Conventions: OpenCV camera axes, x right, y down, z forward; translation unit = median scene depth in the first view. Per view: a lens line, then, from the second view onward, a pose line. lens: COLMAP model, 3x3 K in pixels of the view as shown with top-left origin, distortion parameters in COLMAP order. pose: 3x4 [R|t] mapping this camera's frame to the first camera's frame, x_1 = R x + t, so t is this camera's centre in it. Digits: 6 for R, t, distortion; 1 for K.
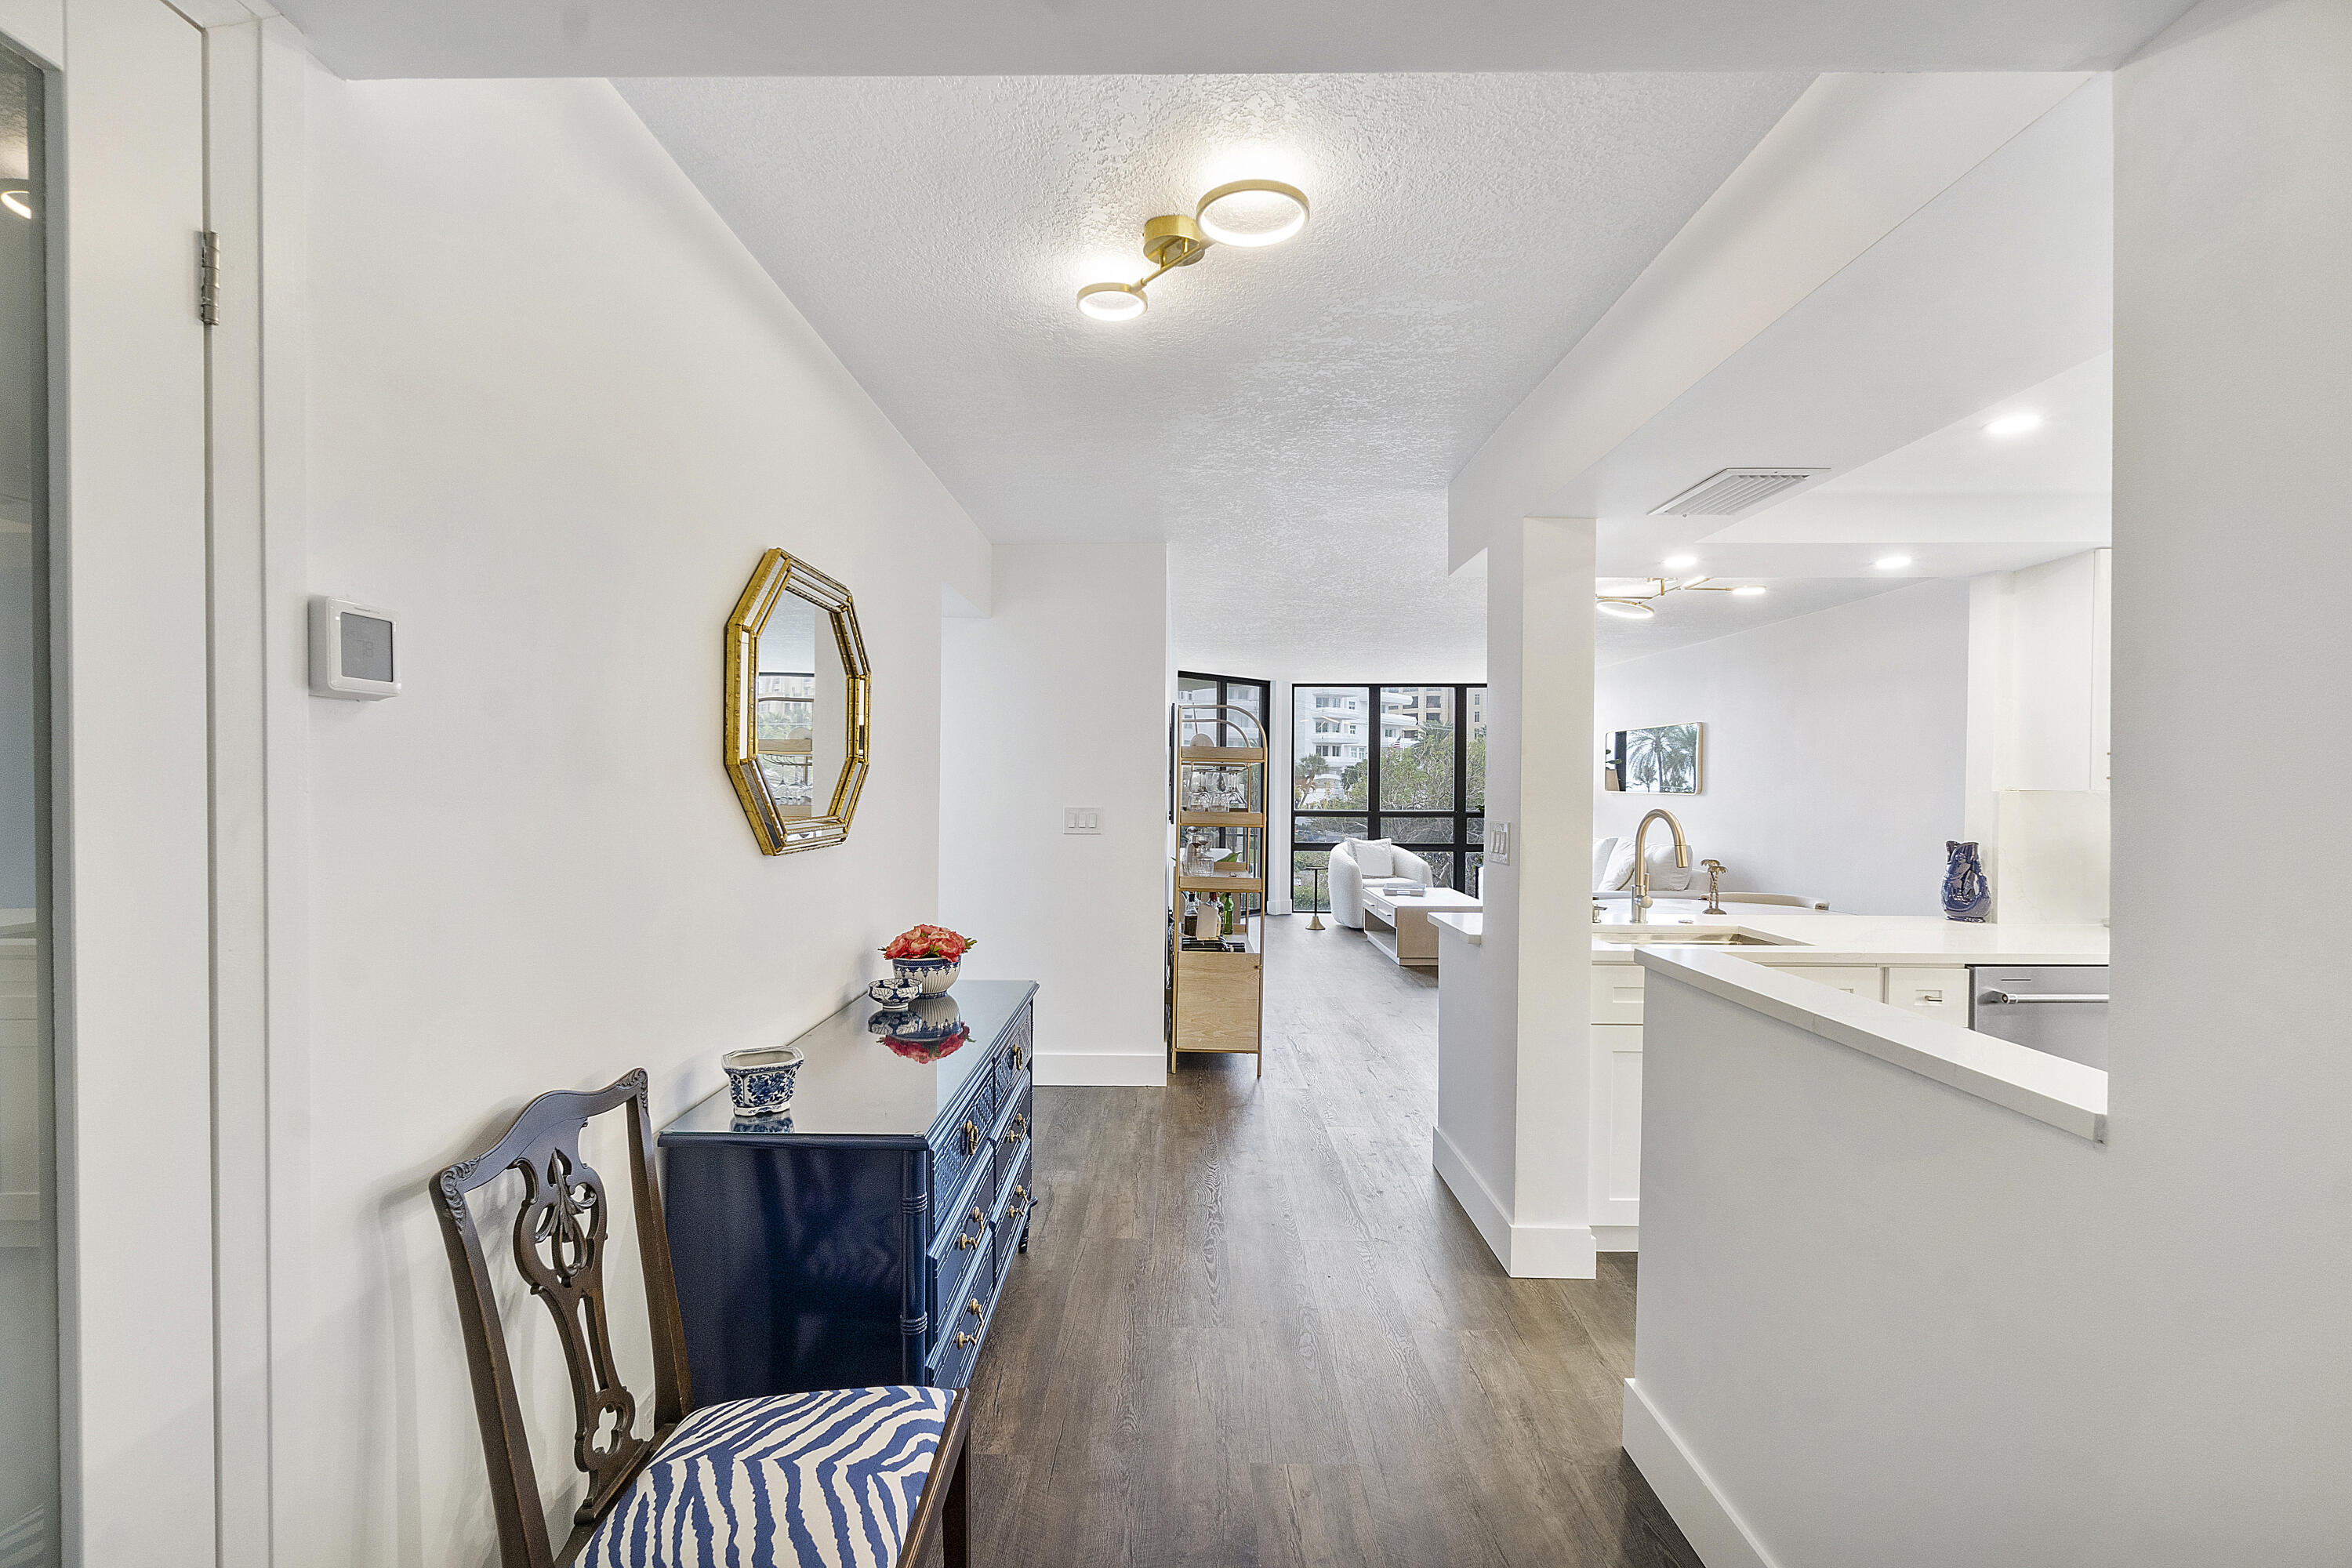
lens RADIAL K [[1049.0, 0, 1166.9], [0, 1049.0, 795.3], [0, 0, 1]] dist [0.000755, 0.000223]
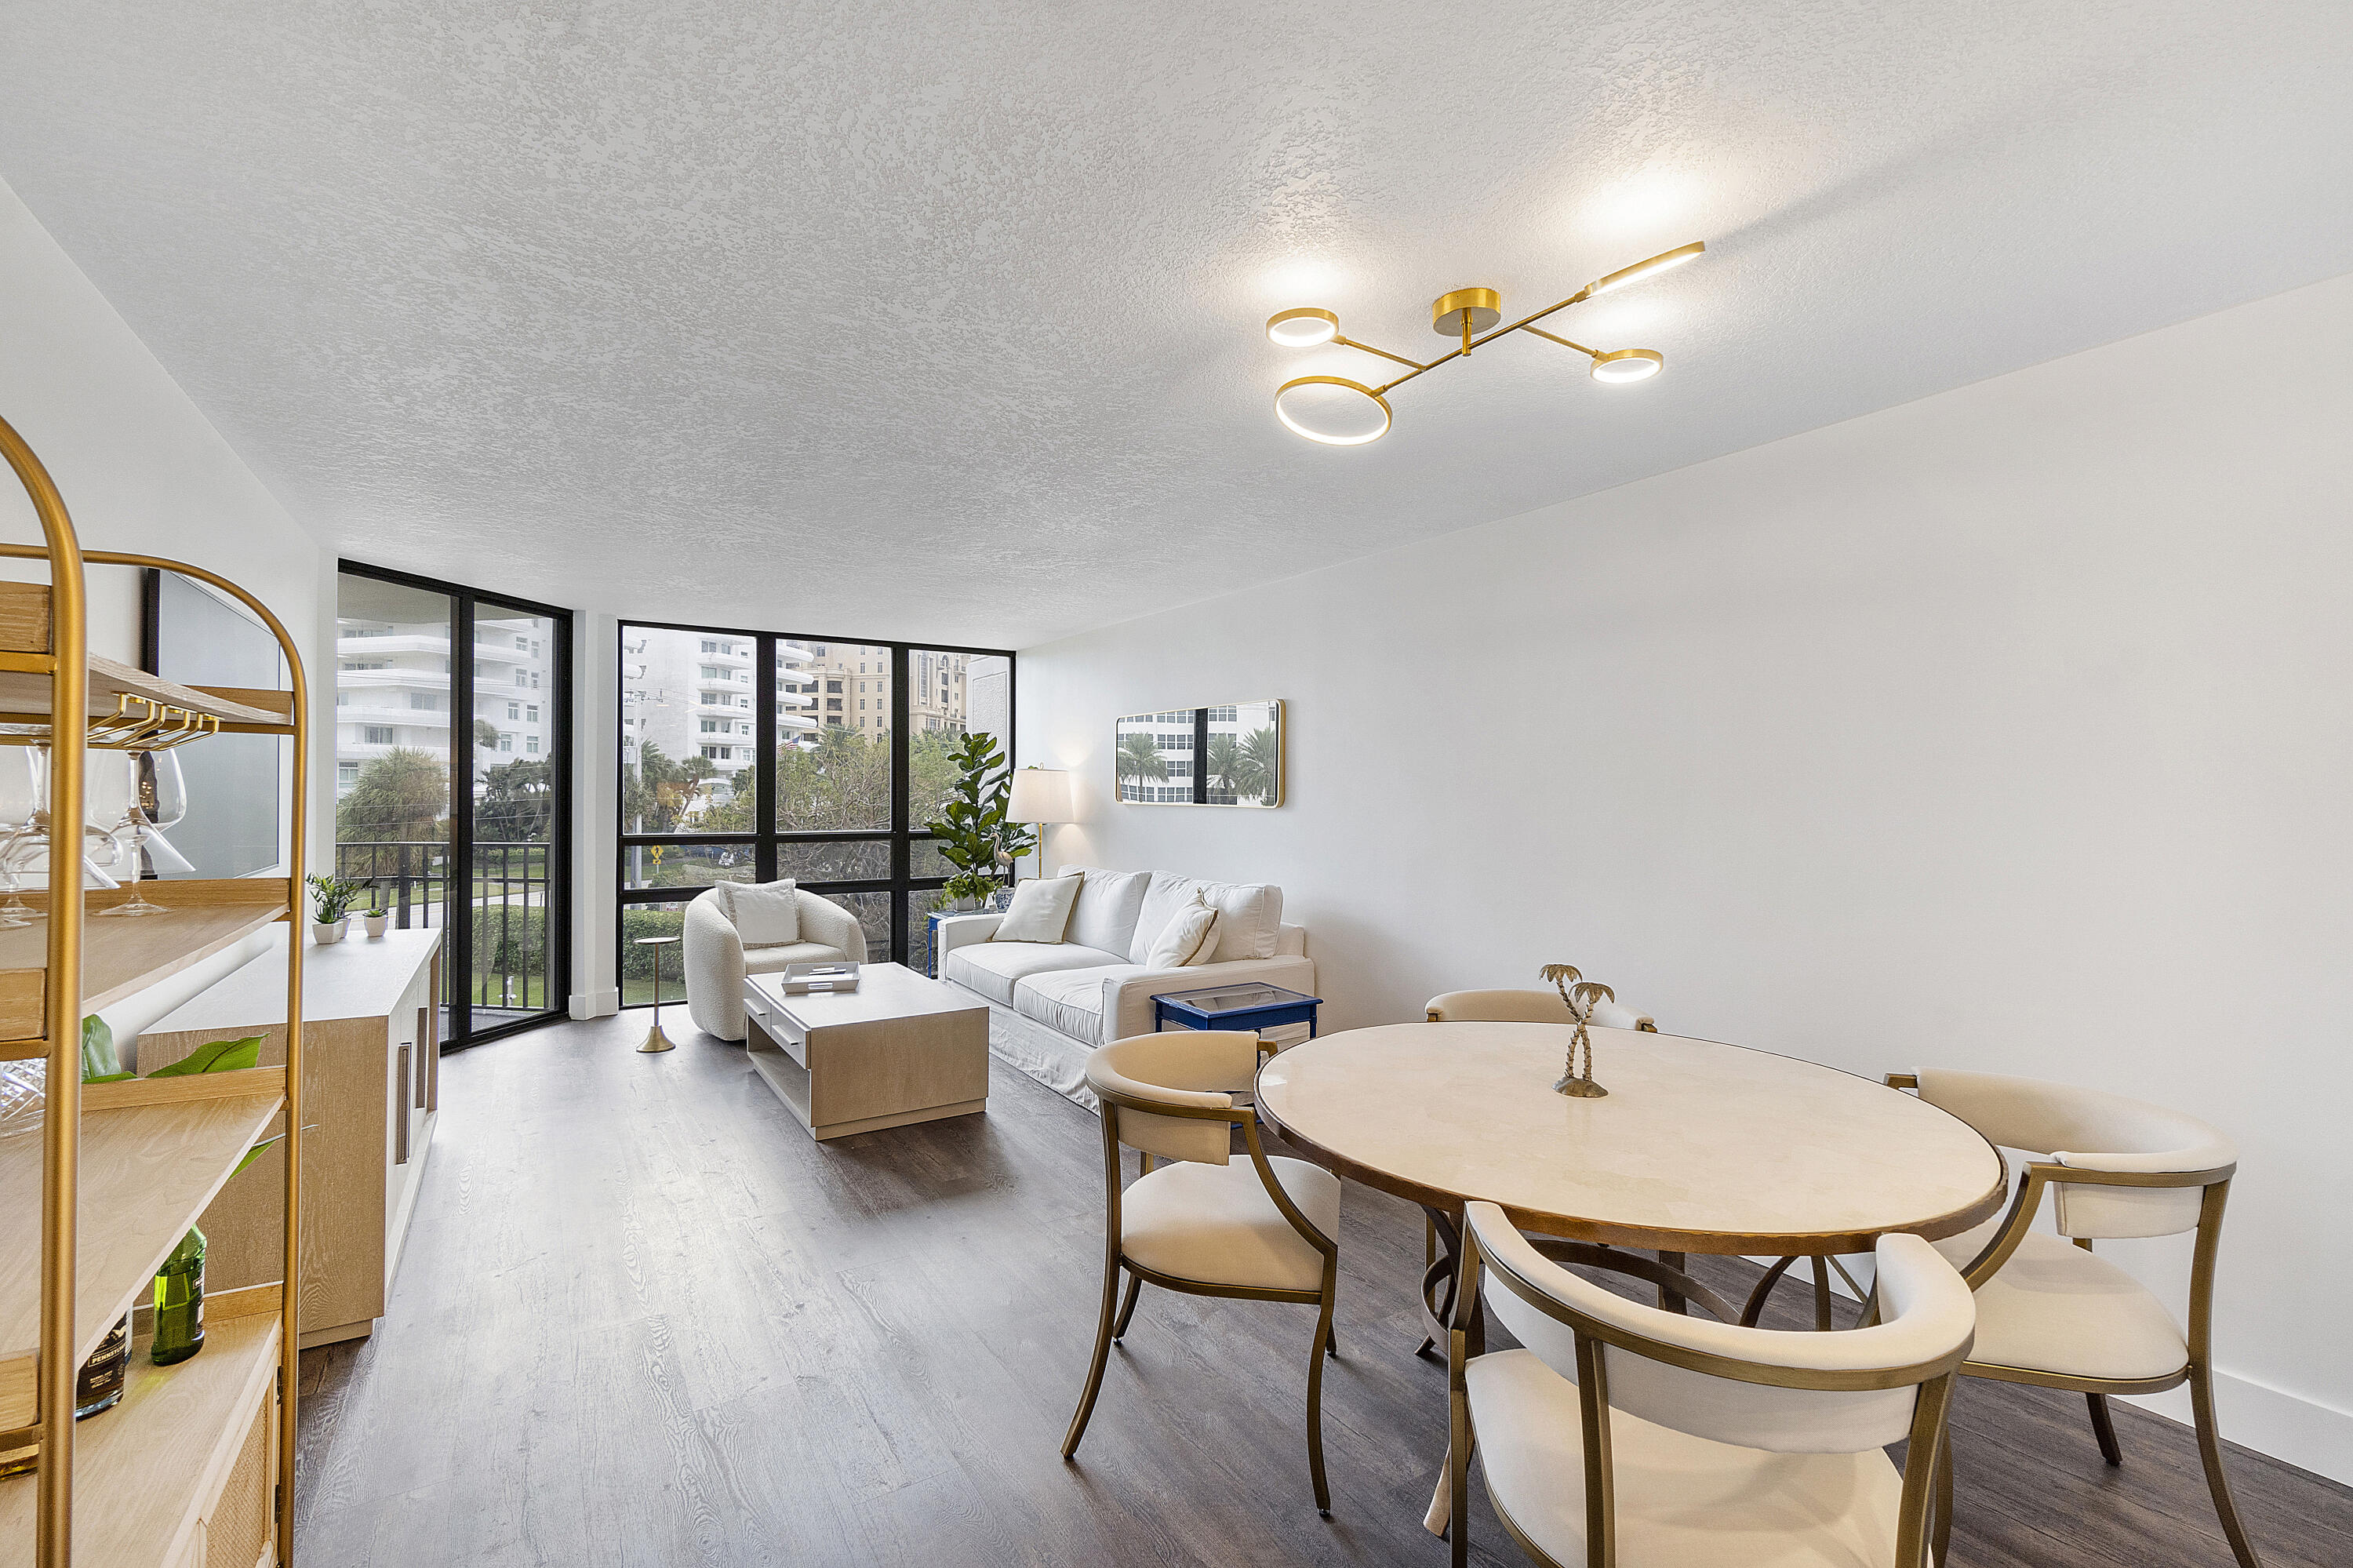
lens RADIAL K [[1049.5, 0, 1167.4], [0, 1049.5, 795.3], [0, 0, 1]] dist [0.000755, 0.000223]
pose [[0.848949, -0.001272, 0.528473, 0.069446], [0.004157, 0.999982, -0.004270, -0.004519], [-0.528458, 0.005822, 0.848939, 0.339492]]
